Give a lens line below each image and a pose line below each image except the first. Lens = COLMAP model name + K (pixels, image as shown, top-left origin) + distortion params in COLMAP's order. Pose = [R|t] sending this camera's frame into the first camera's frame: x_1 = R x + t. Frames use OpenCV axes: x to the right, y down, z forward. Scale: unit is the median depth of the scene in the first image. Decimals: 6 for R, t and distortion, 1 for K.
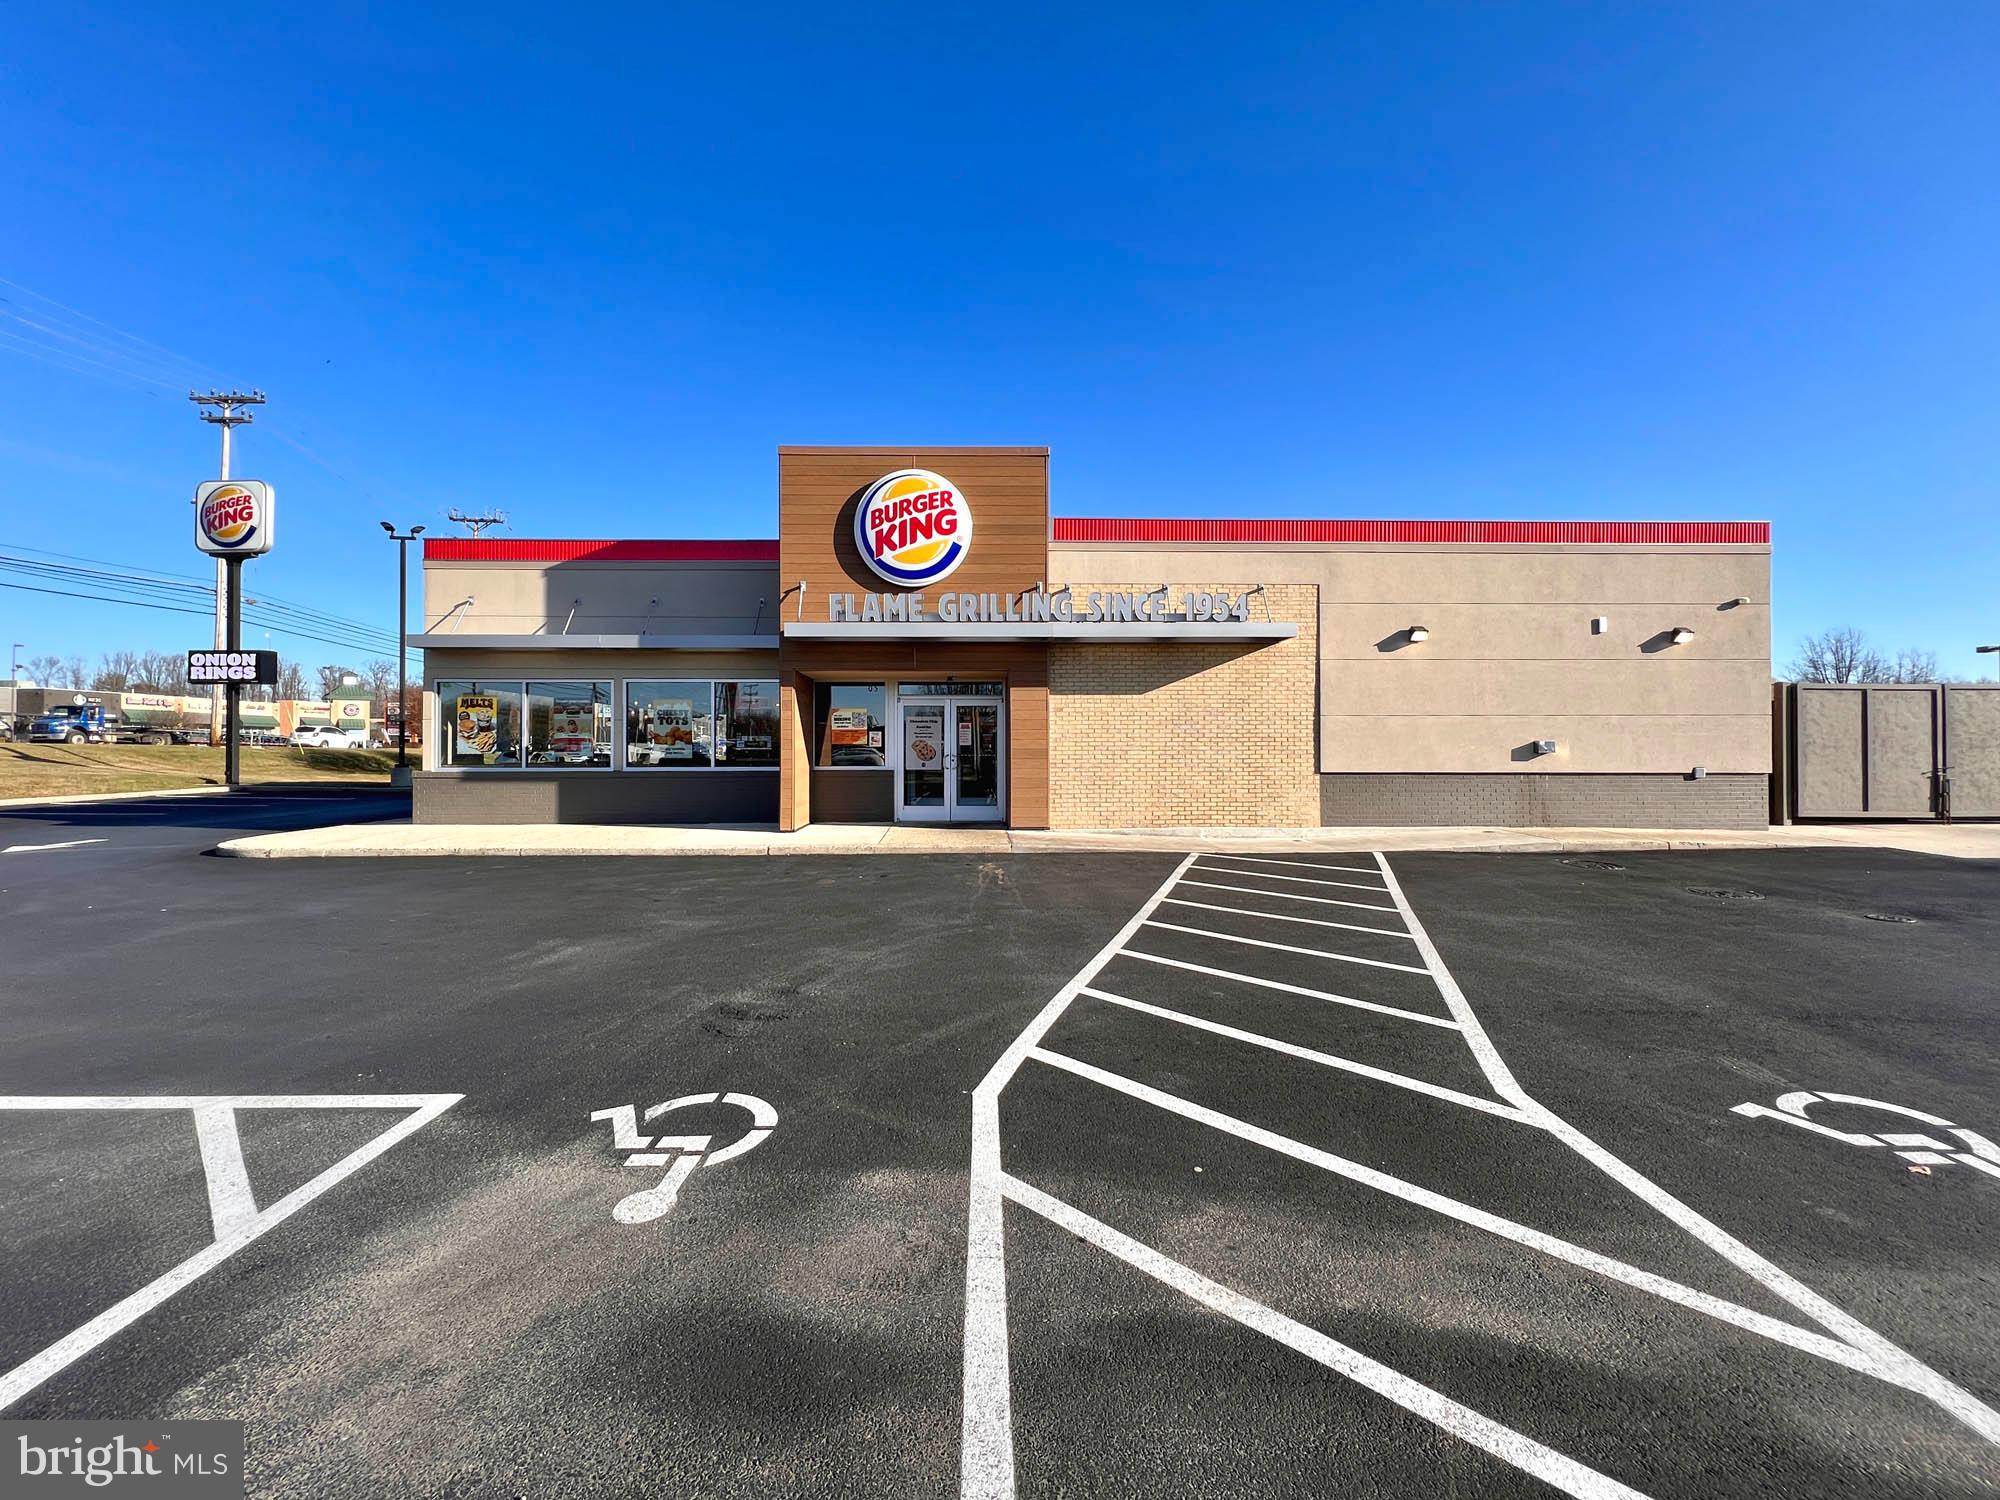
lens RADIAL K [[796.6, 0, 997.1], [0, 796.6, 743.4], [0, 0, 1]] dist [-0.001515, -0.000003]
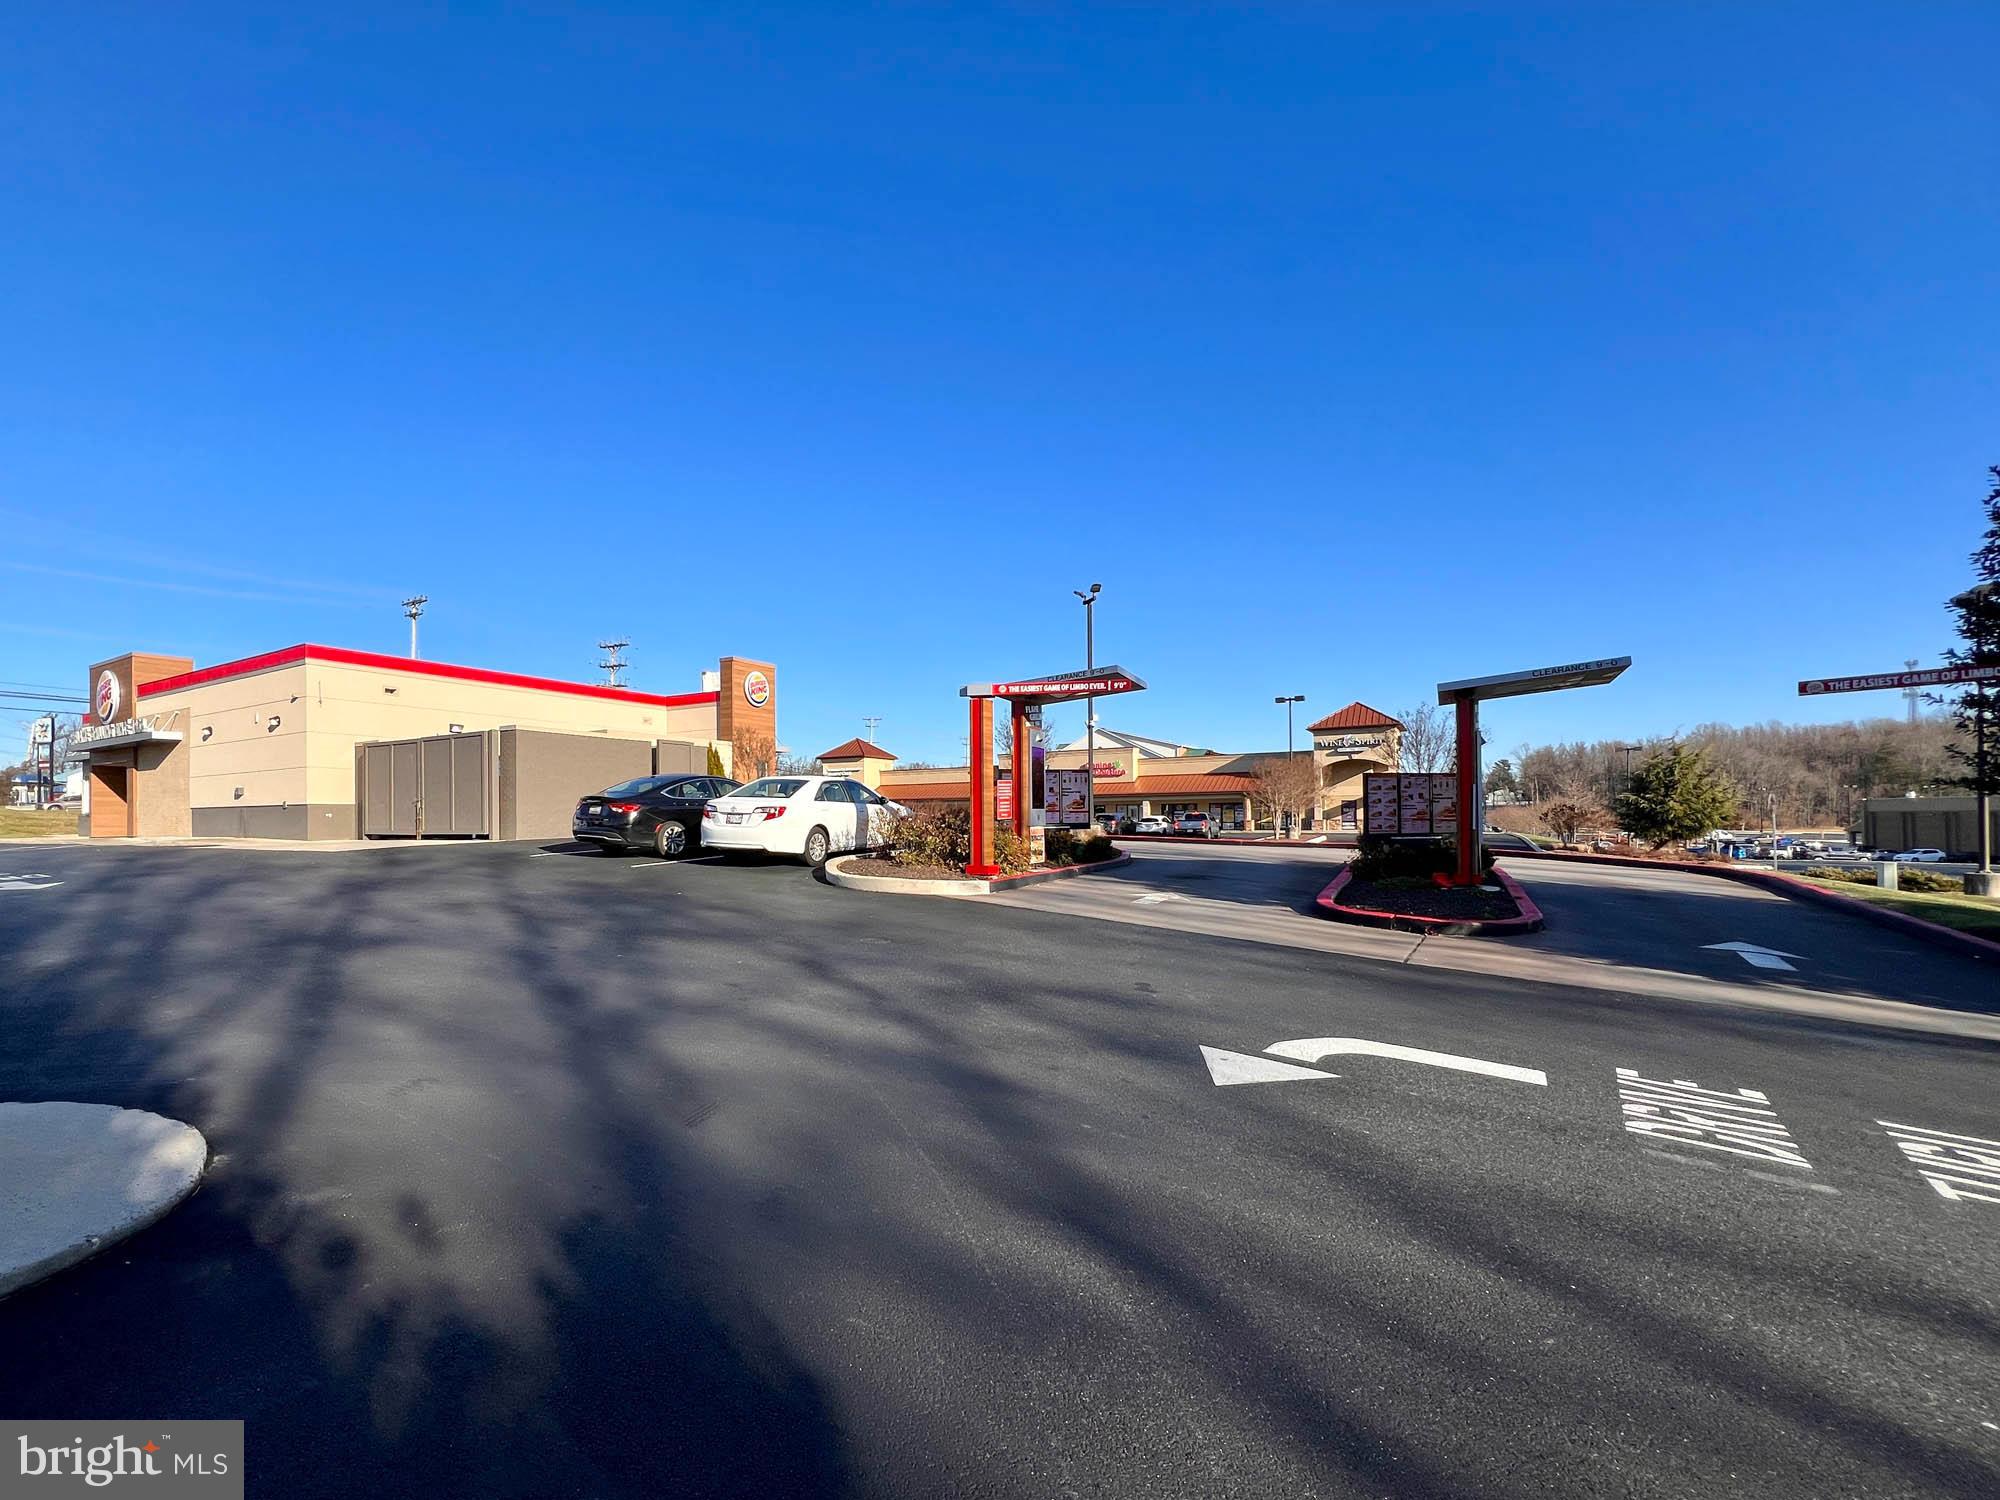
lens RADIAL K [[863.3, 0, 913.0], [0, 863.3, 810.7], [0, 0, 1]] dist [-0.001240, 0.000148]
pose [[0.828078, -0.002726, -0.560606, 2.951735], [-0.000425, 0.999985, -0.005491, 0.055746], [0.560613, 0.004786, 0.828064, 0.254625]]
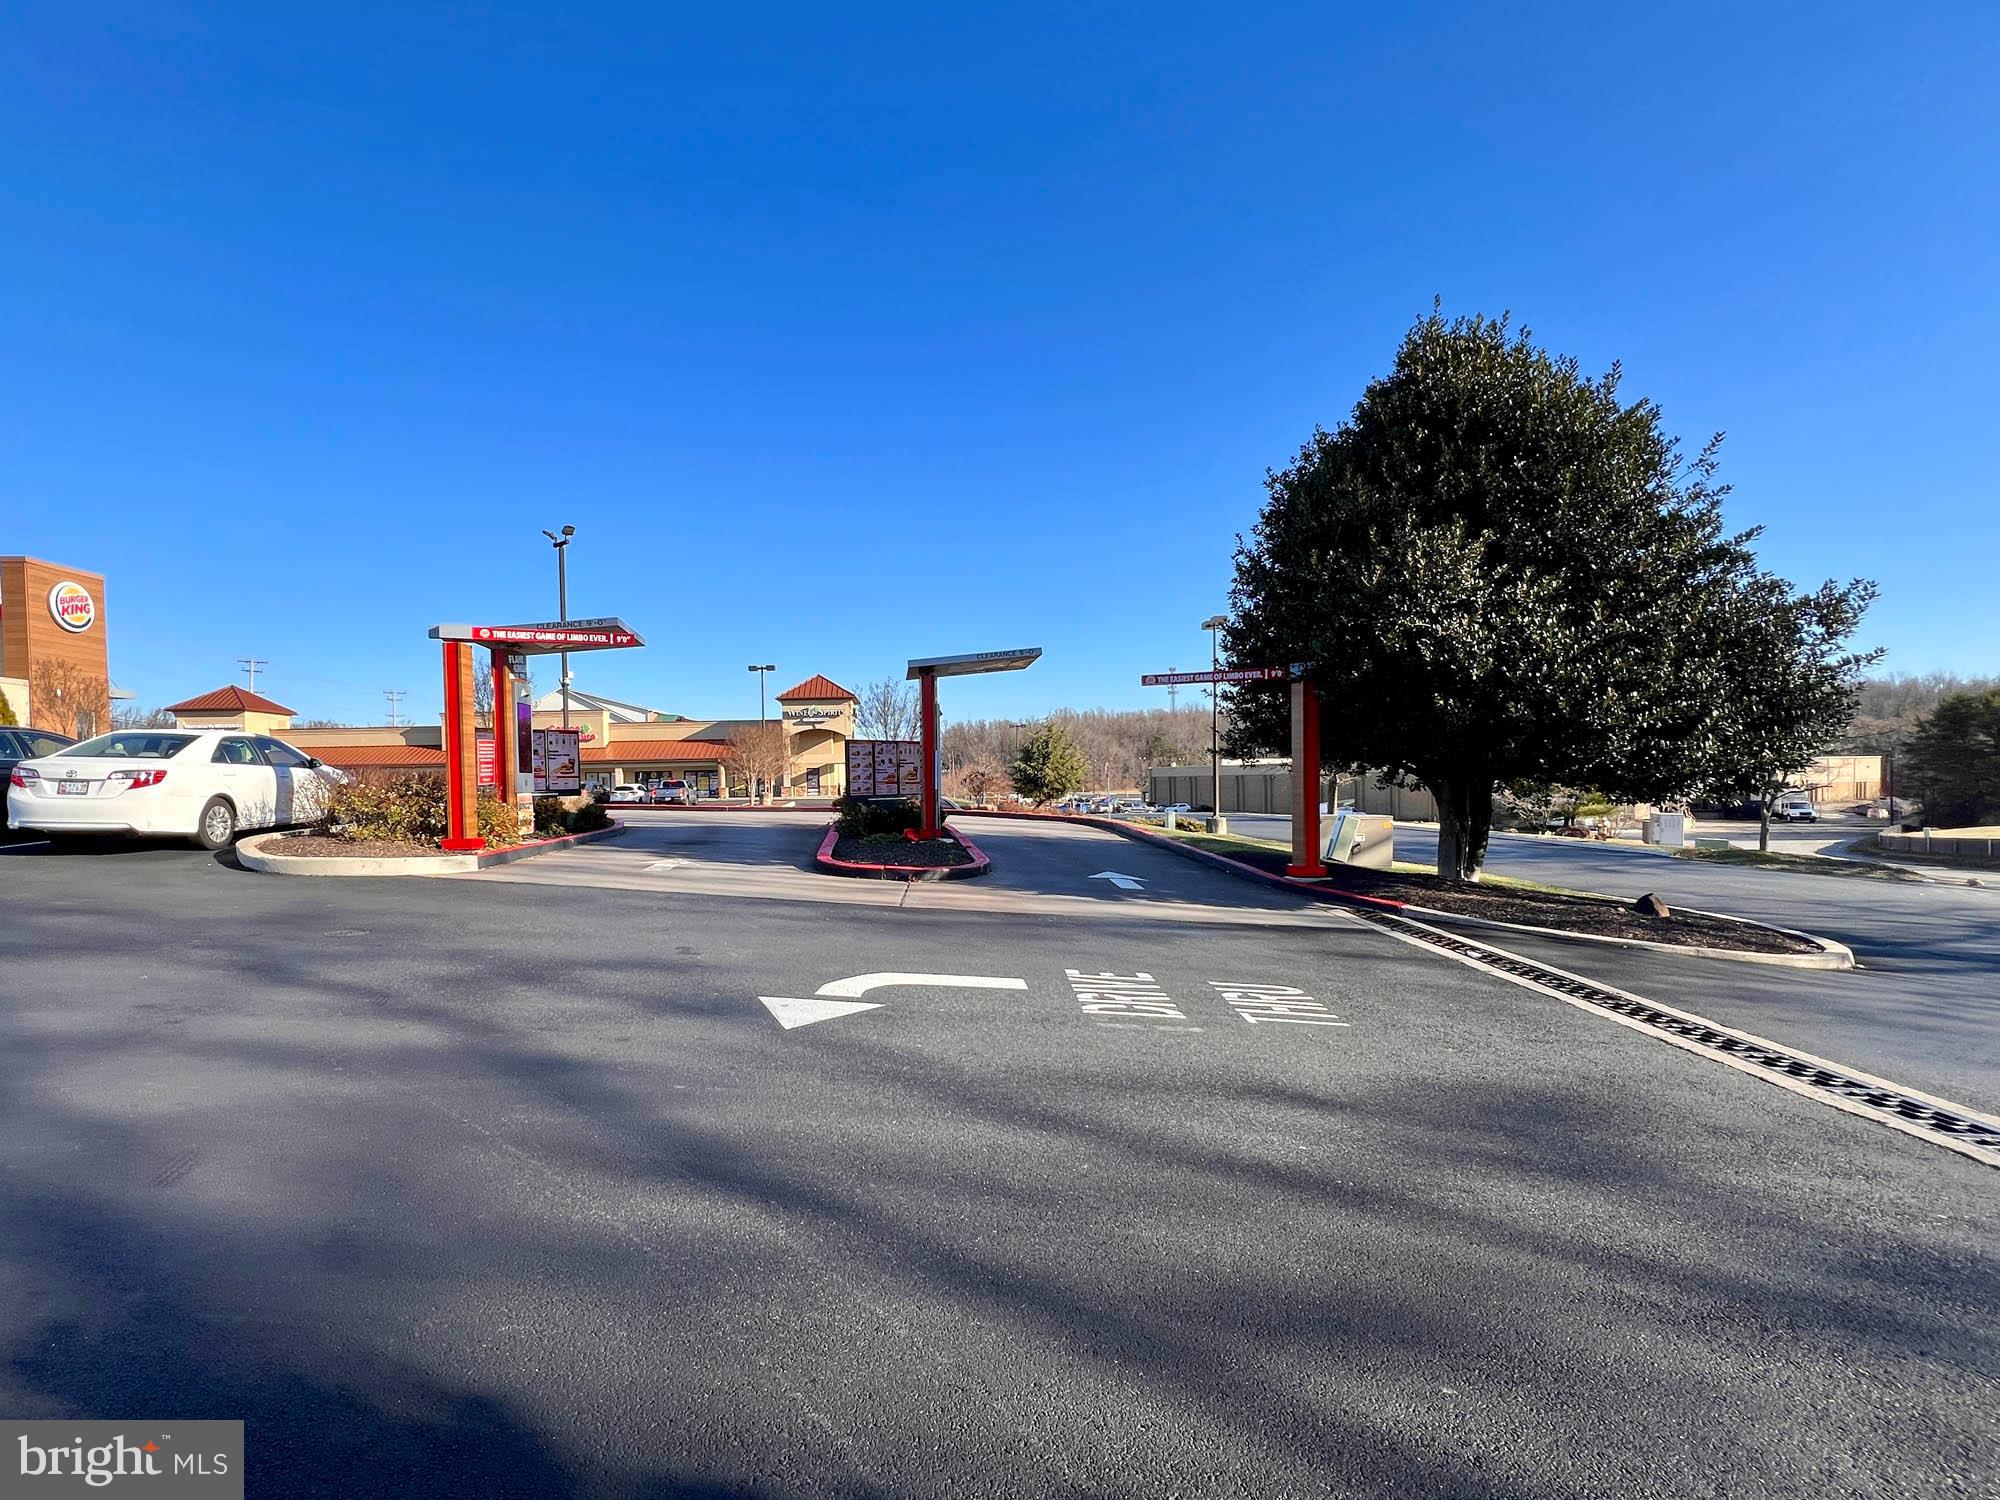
lens RADIAL K [[914.1, 0, 903.6], [0, 914.1, 812.1], [0, 0, 1]] dist [-0.001766, -0.000463]
pose [[0.999741, -0.007614, -0.021457, 2.913379], [0.008305, 0.999443, 0.032309, 0.061825], [0.021200, -0.032479, 0.999248, 0.231293]]
